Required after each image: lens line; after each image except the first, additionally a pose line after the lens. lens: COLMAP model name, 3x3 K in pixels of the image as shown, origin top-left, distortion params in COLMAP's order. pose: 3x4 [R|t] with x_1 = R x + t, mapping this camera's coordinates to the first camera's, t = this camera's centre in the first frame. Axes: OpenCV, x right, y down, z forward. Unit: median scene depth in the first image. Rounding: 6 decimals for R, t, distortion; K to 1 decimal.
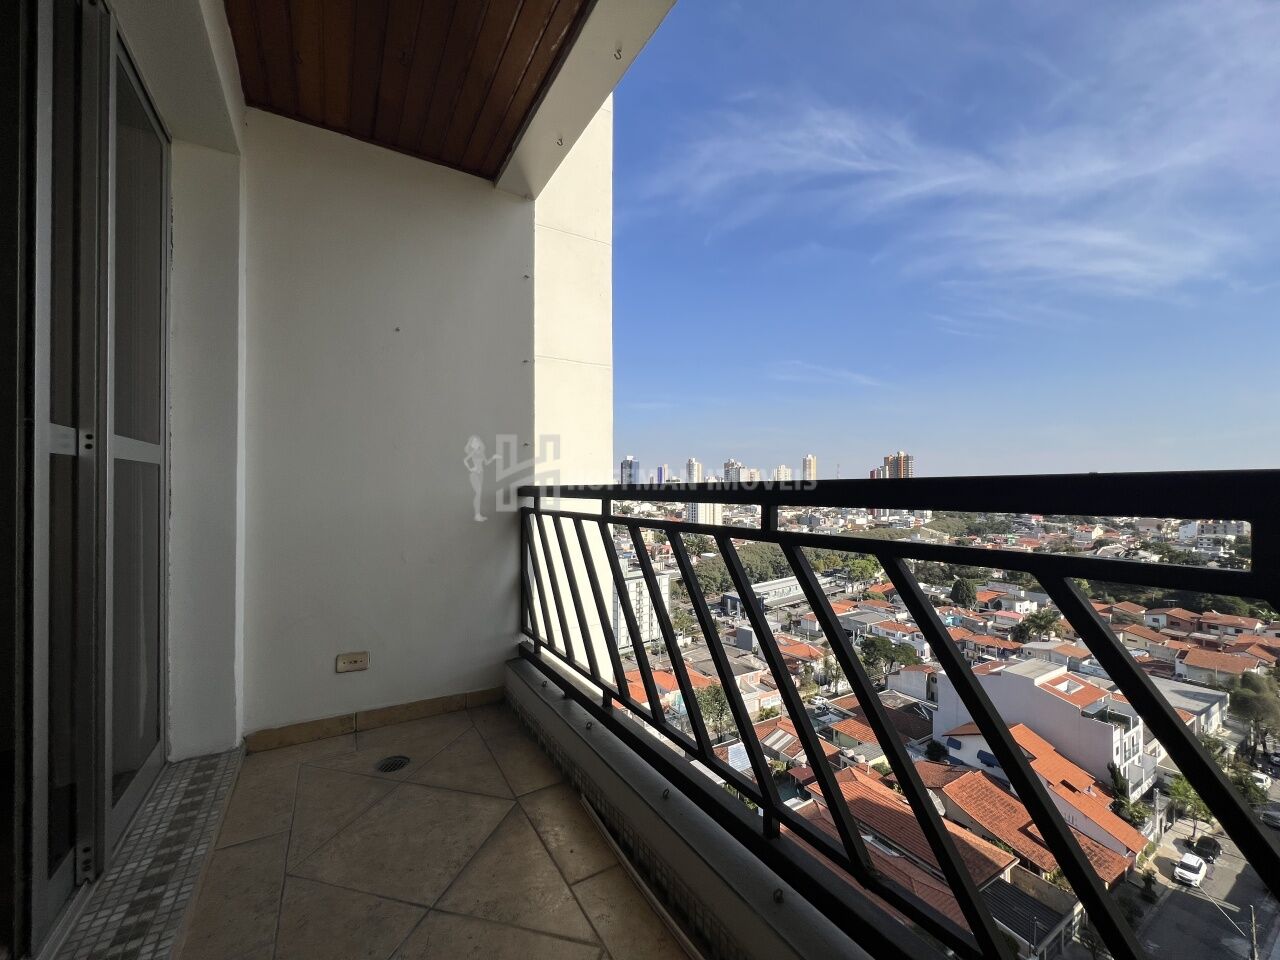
lens RADIAL K [[507.9, 0, 637.1], [0, 507.9, 482.9], [0, 0, 1]] dist [0.000463, 0.000128]
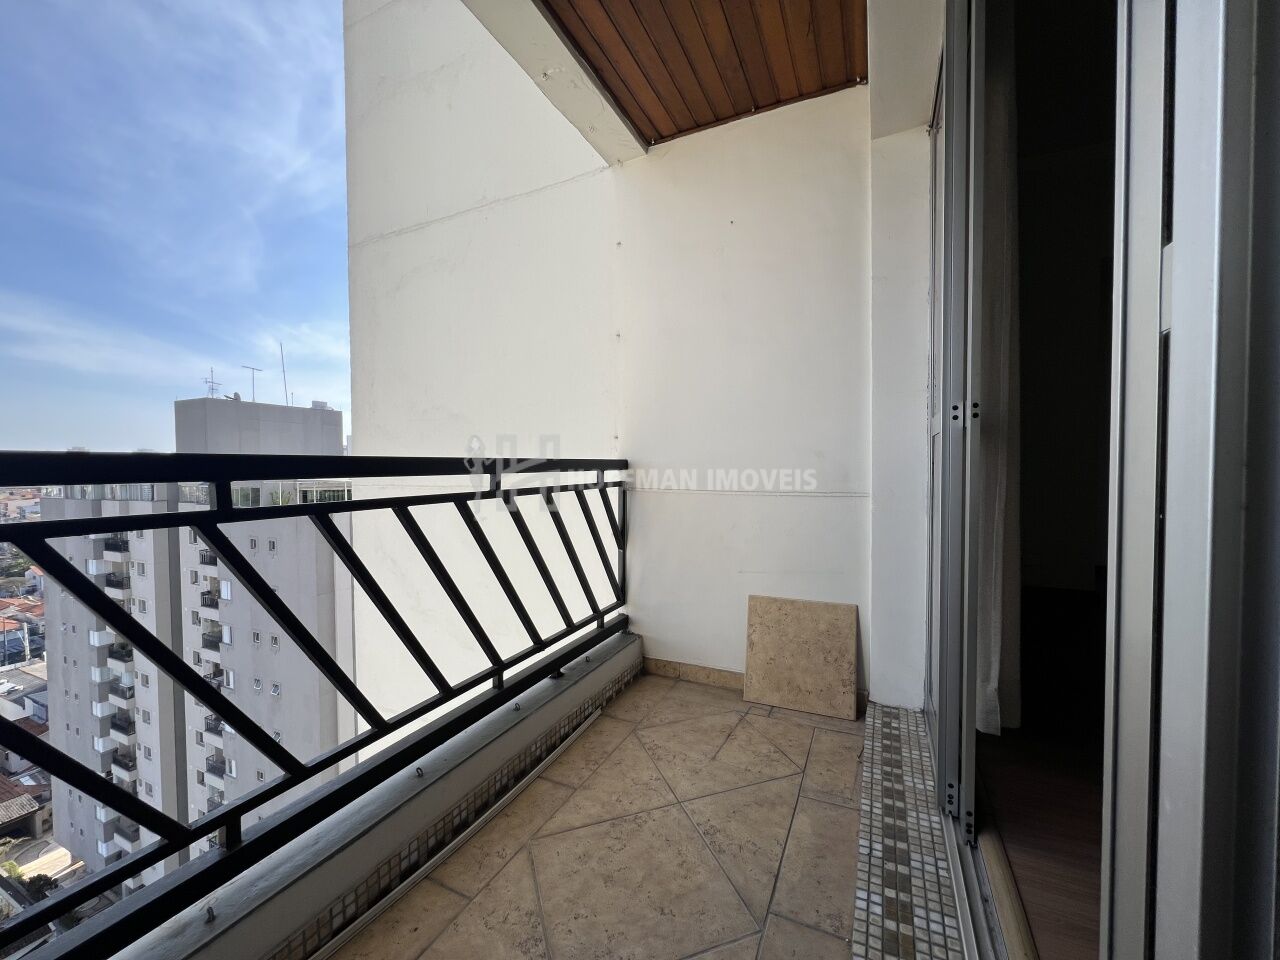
lens RADIAL K [[507.9, 0, 637.1], [0, 507.9, 482.9], [0, 0, 1]] dist [0.000463, 0.000128]
pose [[-0.547443, -0.025843, 0.836444, -1.015379], [-0.000647, 0.999536, 0.030459, 0.020680], [-0.836843, 0.016133, -0.547206, 1.377056]]
